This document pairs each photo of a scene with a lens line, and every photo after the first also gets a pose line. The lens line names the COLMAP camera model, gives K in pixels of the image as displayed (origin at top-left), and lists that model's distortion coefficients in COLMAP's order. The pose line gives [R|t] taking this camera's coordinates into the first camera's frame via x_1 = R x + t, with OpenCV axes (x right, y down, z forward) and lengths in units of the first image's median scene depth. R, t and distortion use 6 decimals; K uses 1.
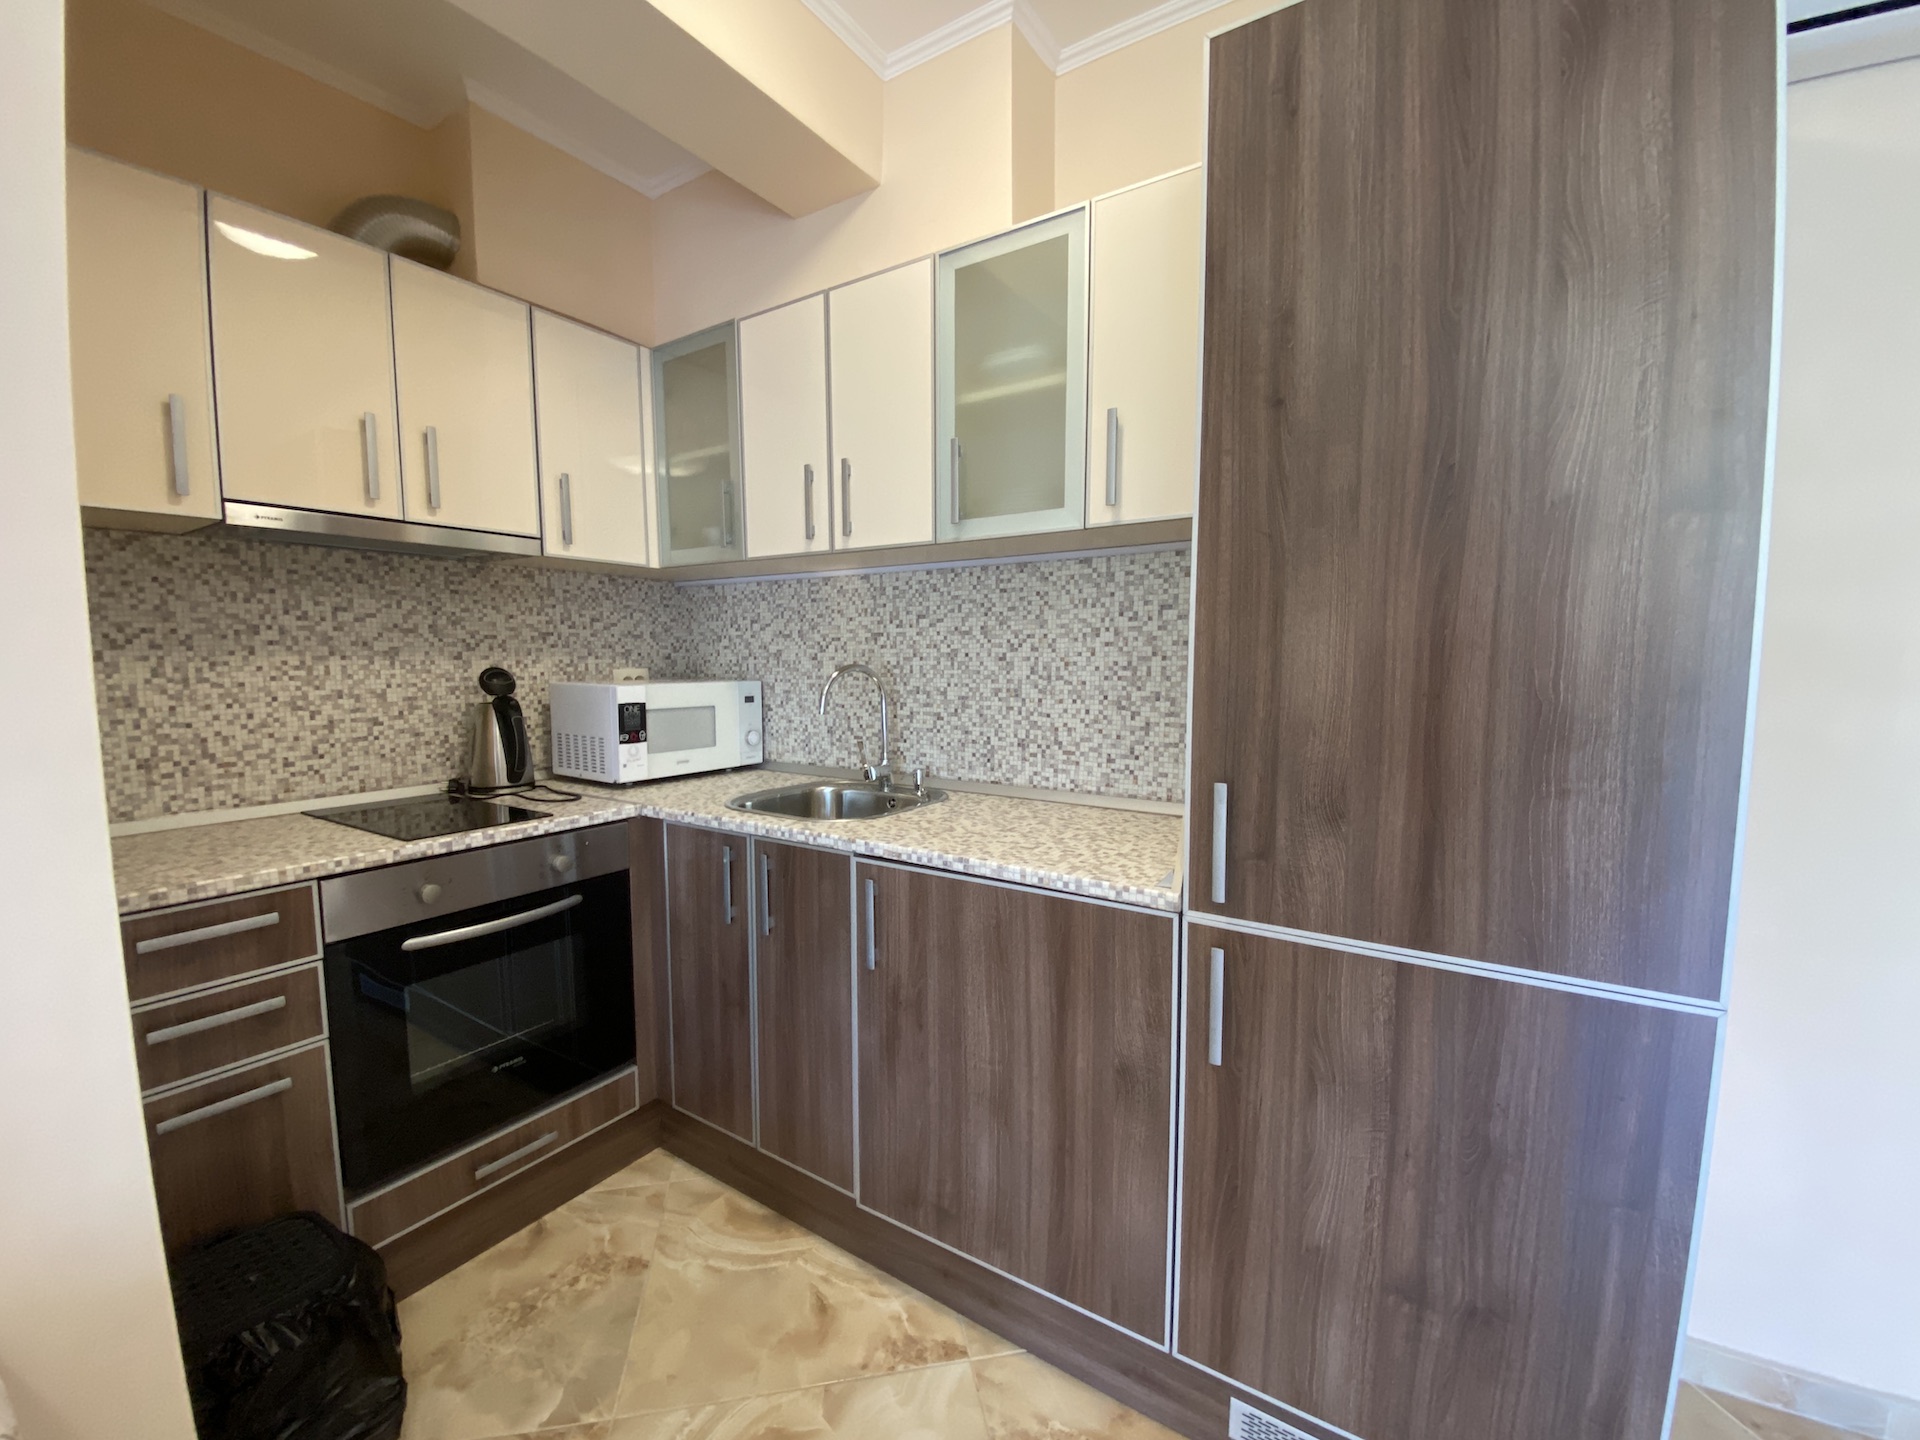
lens RADIAL K [[777.5, 0, 955.2], [0, 777.5, 727.4], [0, 0, 1]] dist [0.002129, -0.021908]
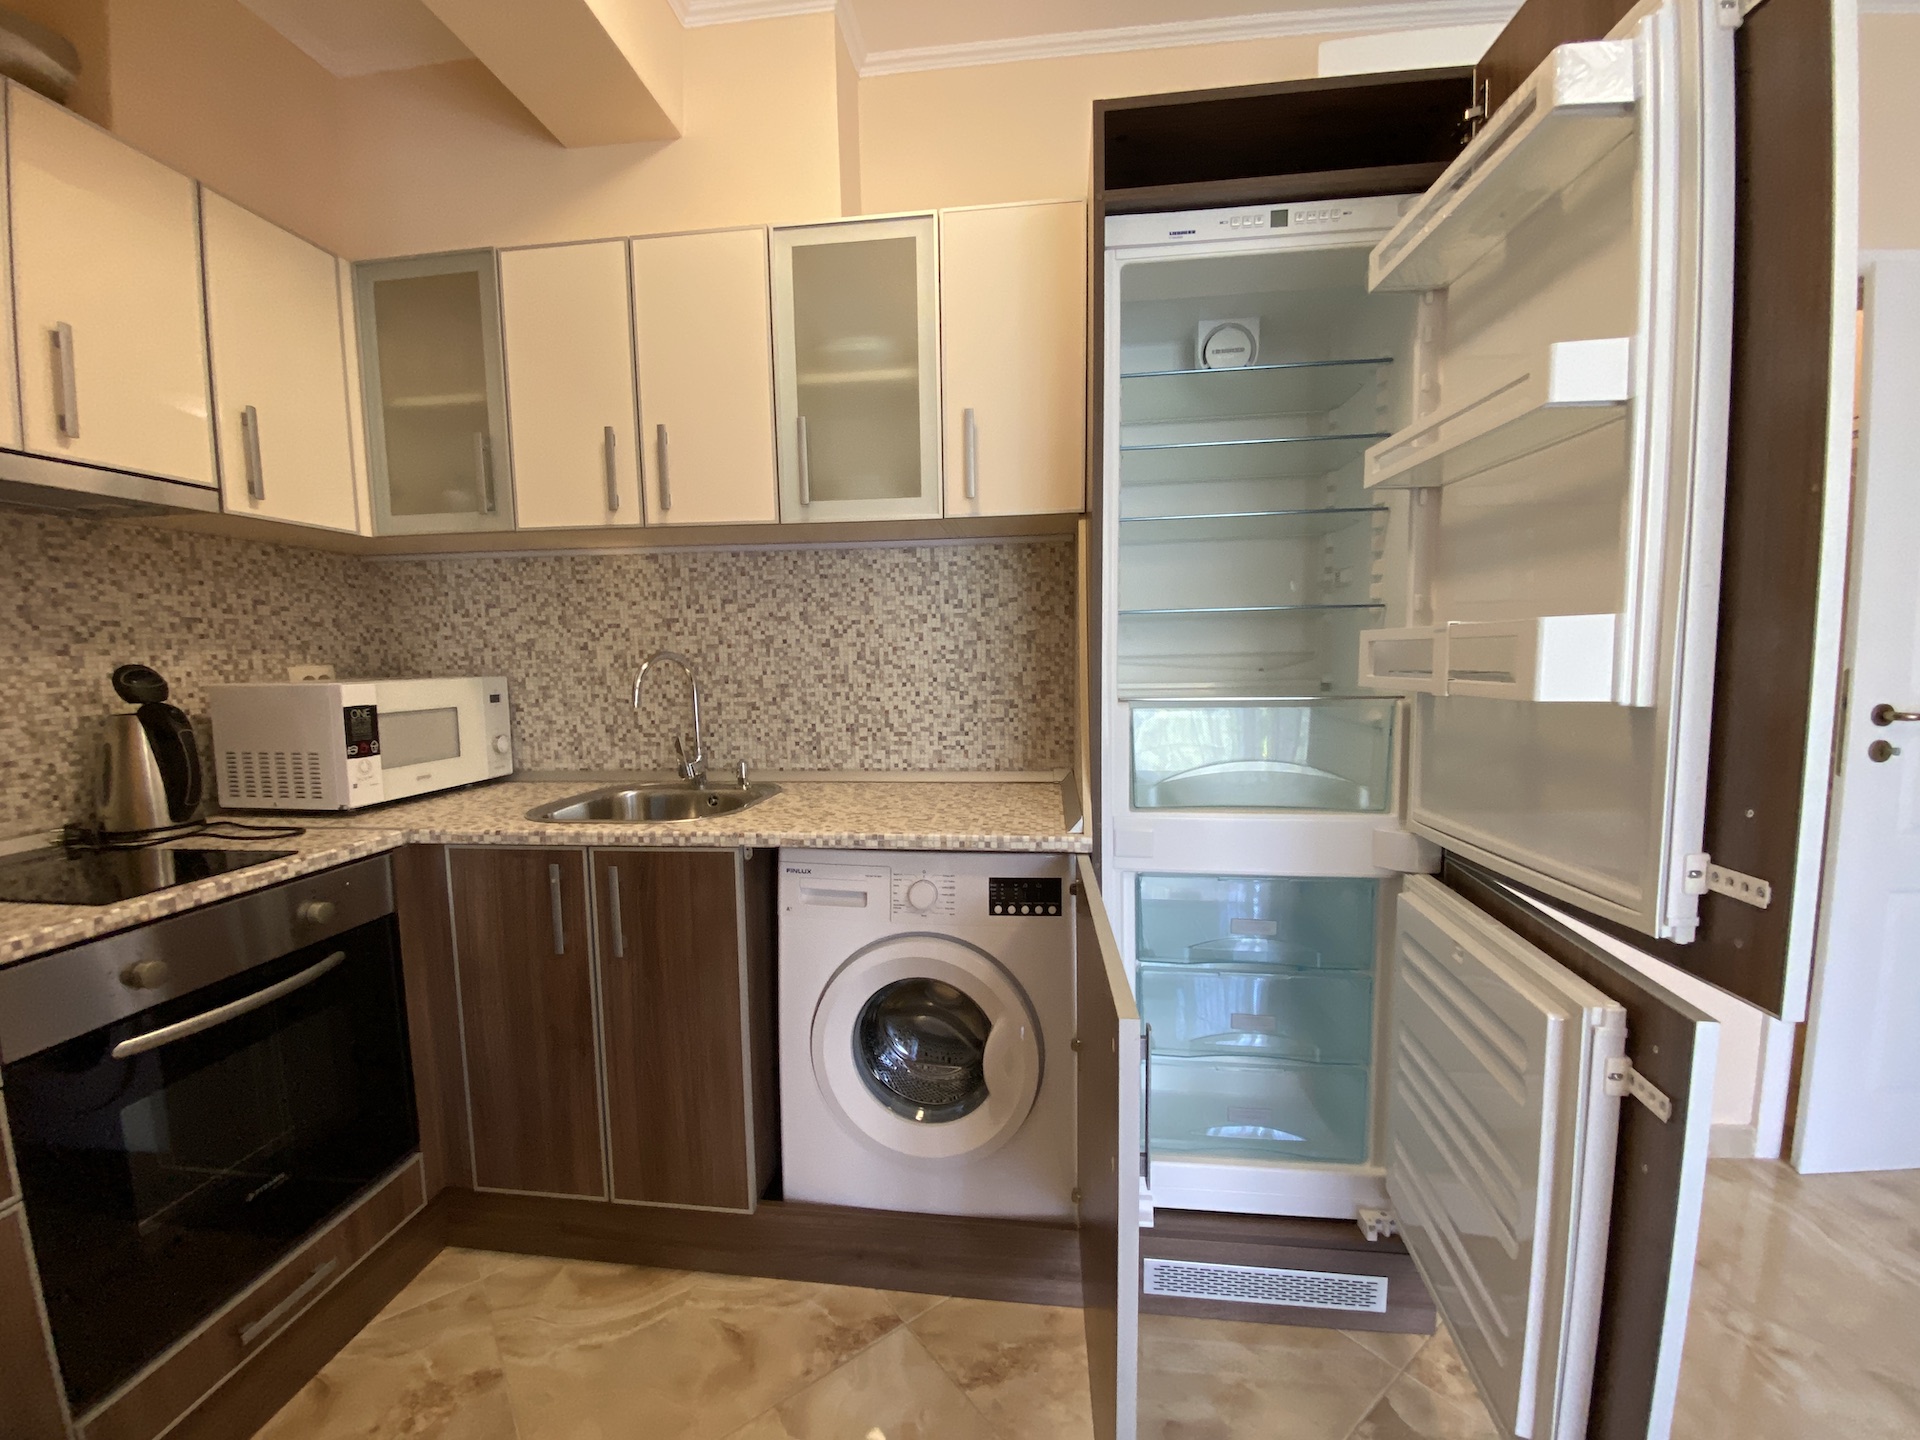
lens RADIAL K [[792.4, 0, 954.9], [0, 792.4, 726.6], [0, 0, 1]] dist [-0.001311, -0.013579]
pose [[0.893722, -0.053539, 0.445415, -0.255779], [0.054495, 0.998457, 0.010671, 0.015079], [-0.445299, 0.014736, 0.895261, 0.014933]]
